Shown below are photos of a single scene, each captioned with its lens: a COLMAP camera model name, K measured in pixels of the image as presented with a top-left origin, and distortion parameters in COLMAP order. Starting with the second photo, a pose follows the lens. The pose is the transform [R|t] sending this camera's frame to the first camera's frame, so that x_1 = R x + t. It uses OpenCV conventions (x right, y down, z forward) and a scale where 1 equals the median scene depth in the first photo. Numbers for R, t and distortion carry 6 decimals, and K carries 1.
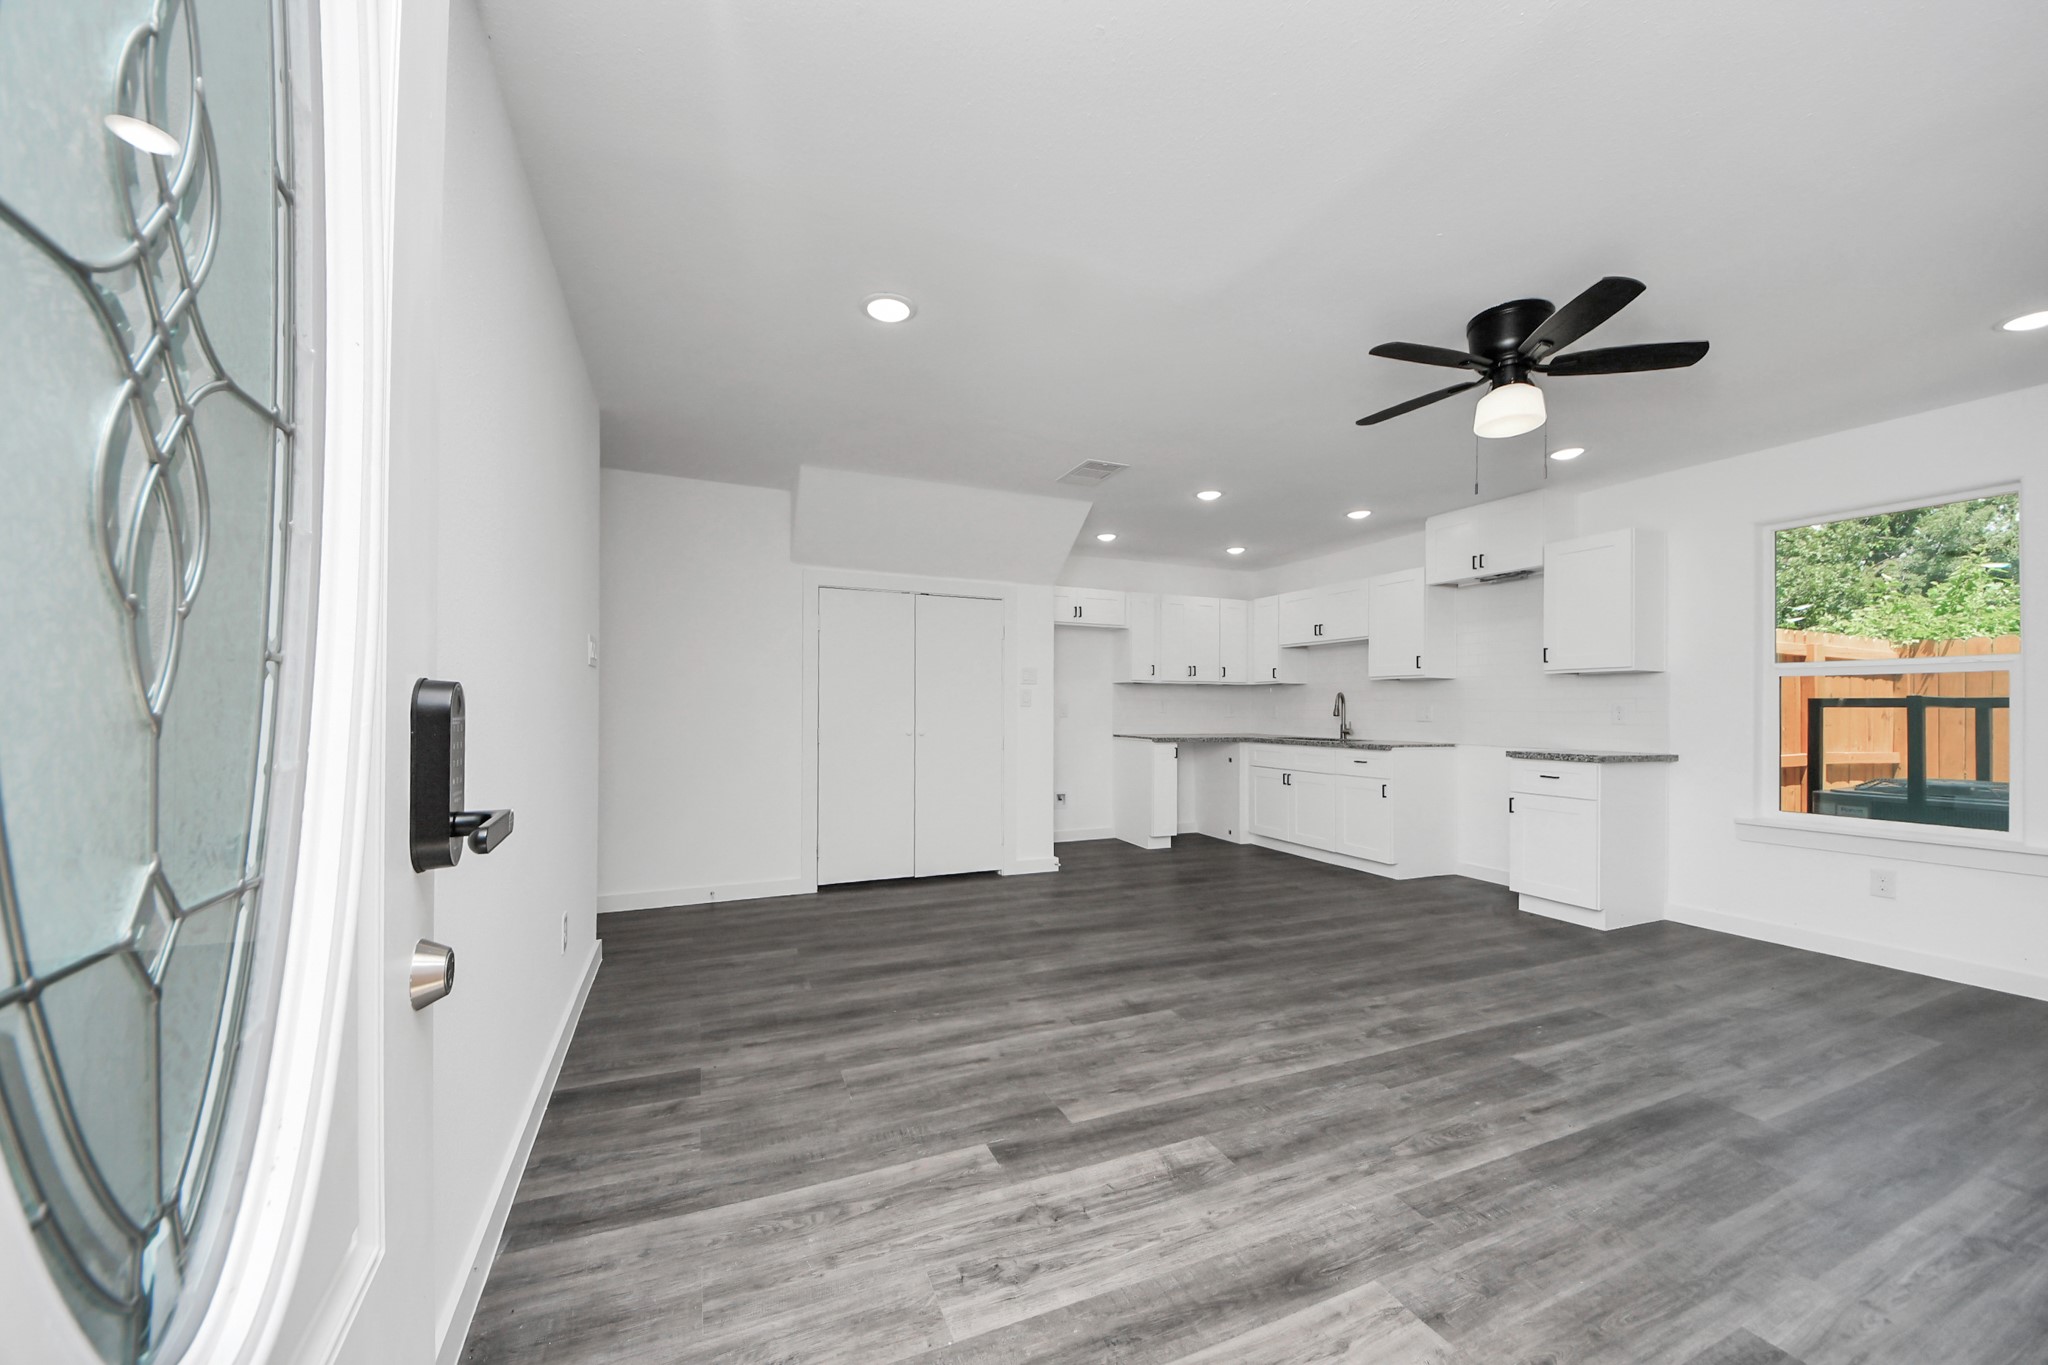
lens RADIAL K [[749.3, 0, 997.0], [0, 749.3, 713.7], [0, 0, 1]] dist [0.006409, -0.009890]
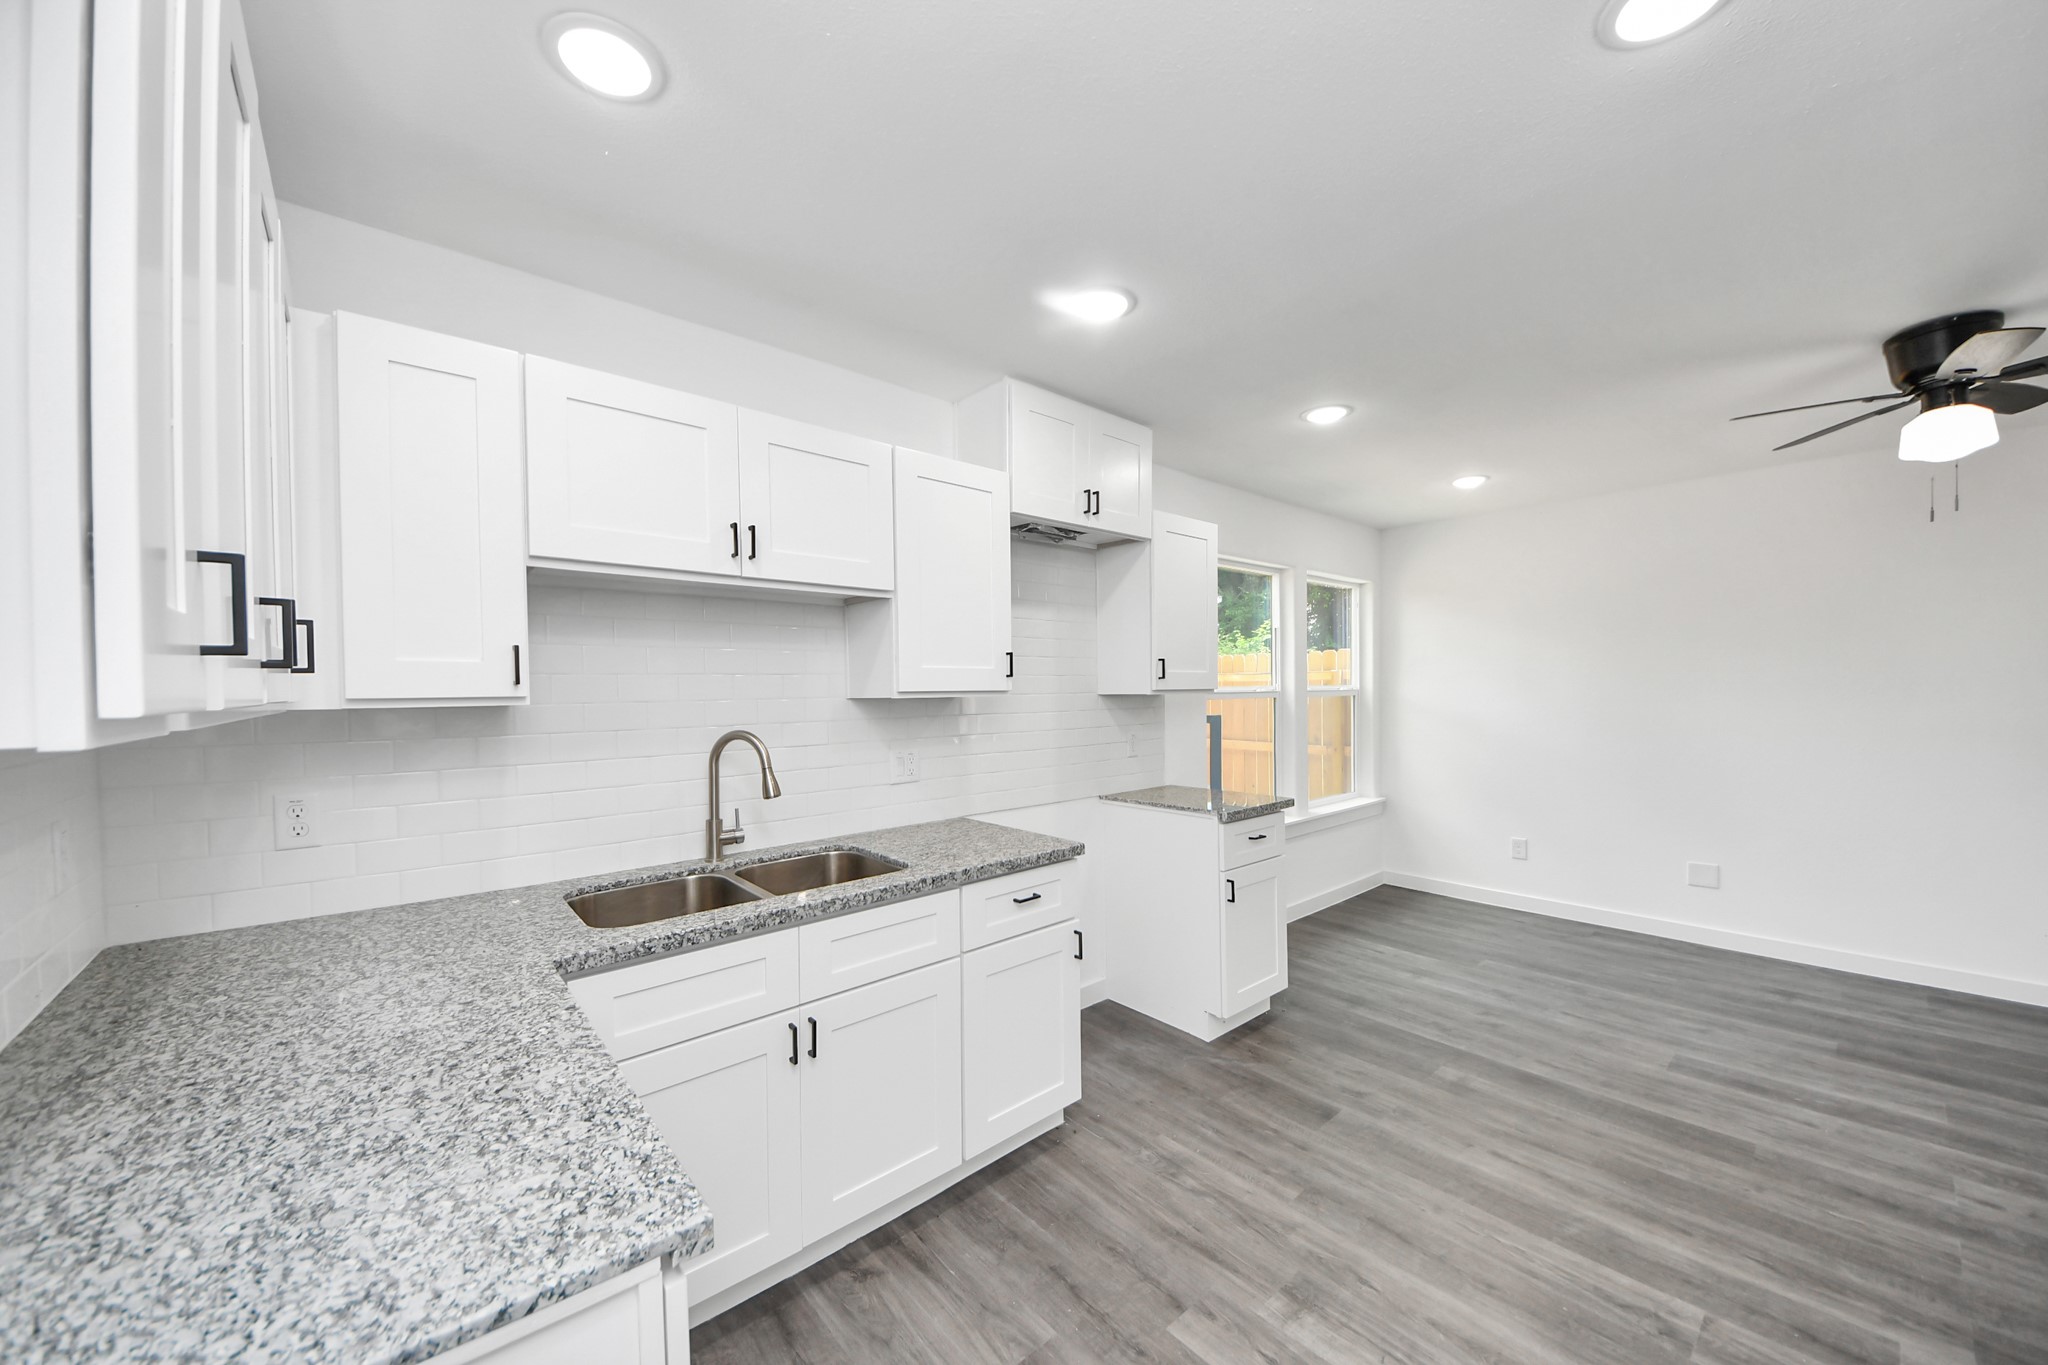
lens RADIAL K [[749.3, 0, 1044.5], [0, 749.3, 694.9], [0, 0, 1]] dist [0.006409, -0.009890]
pose [[-0.335570, -0.015328, 0.941891, 0.118784], [0.010905, 0.999737, 0.020154, -0.071322], [-0.941952, 0.017034, -0.335314, 1.405369]]
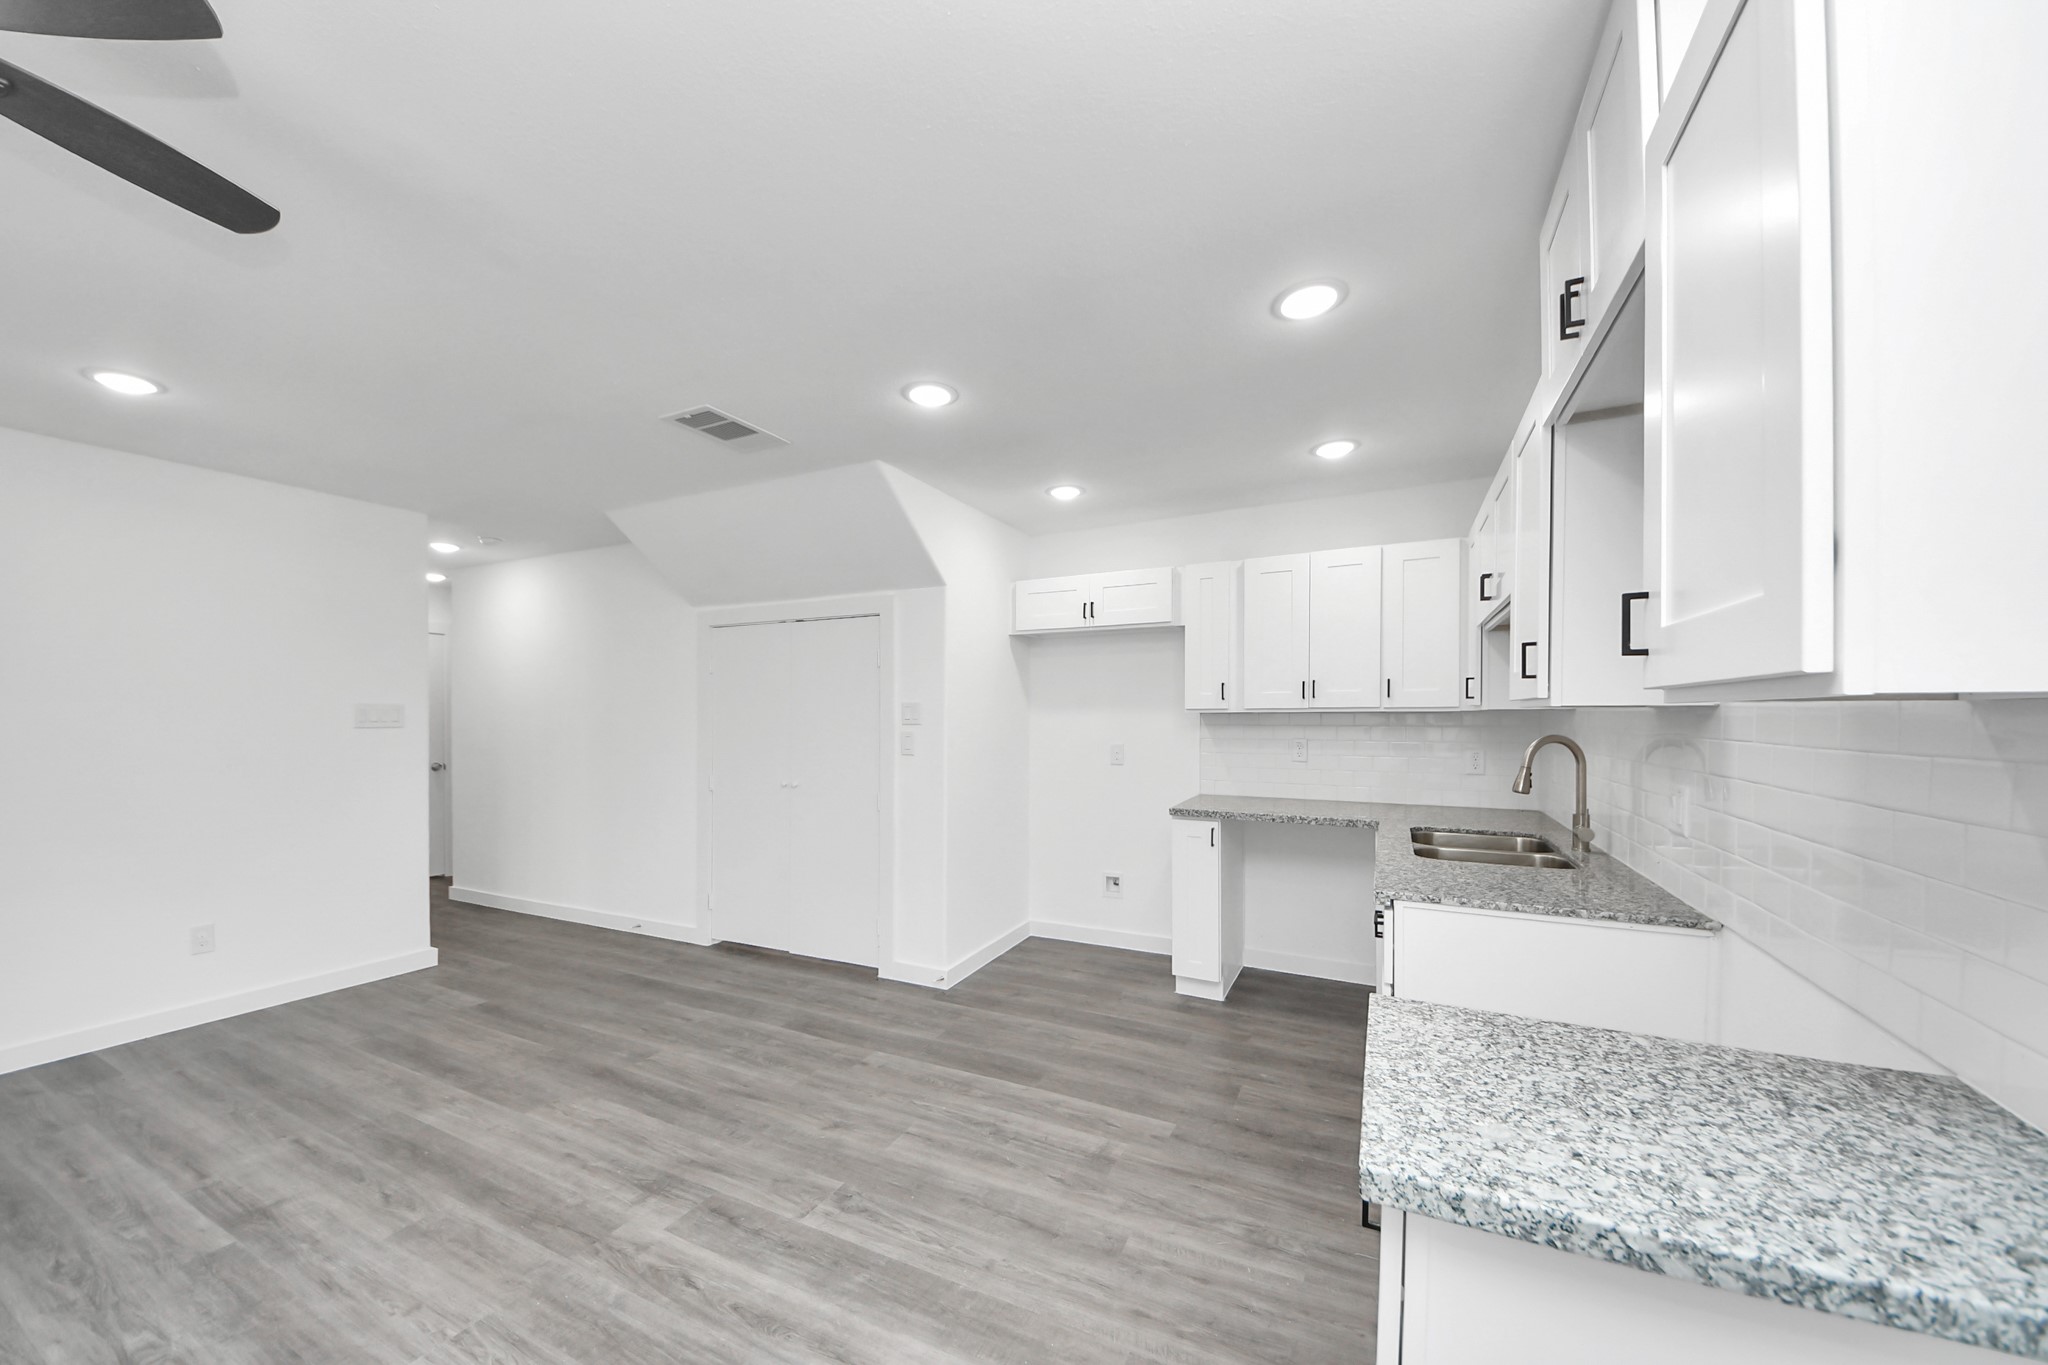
lens RADIAL K [[749.3, 0, 1024.0], [0, 749.3, 719.4], [0, 0, 1]] dist [0.006409, -0.009890]
pose [[0.658499, 0.000152, -0.752582, 0.822340], [0.003154, 0.999991, 0.002962, -0.057792], [0.752575, -0.004324, 0.658492, 0.743693]]
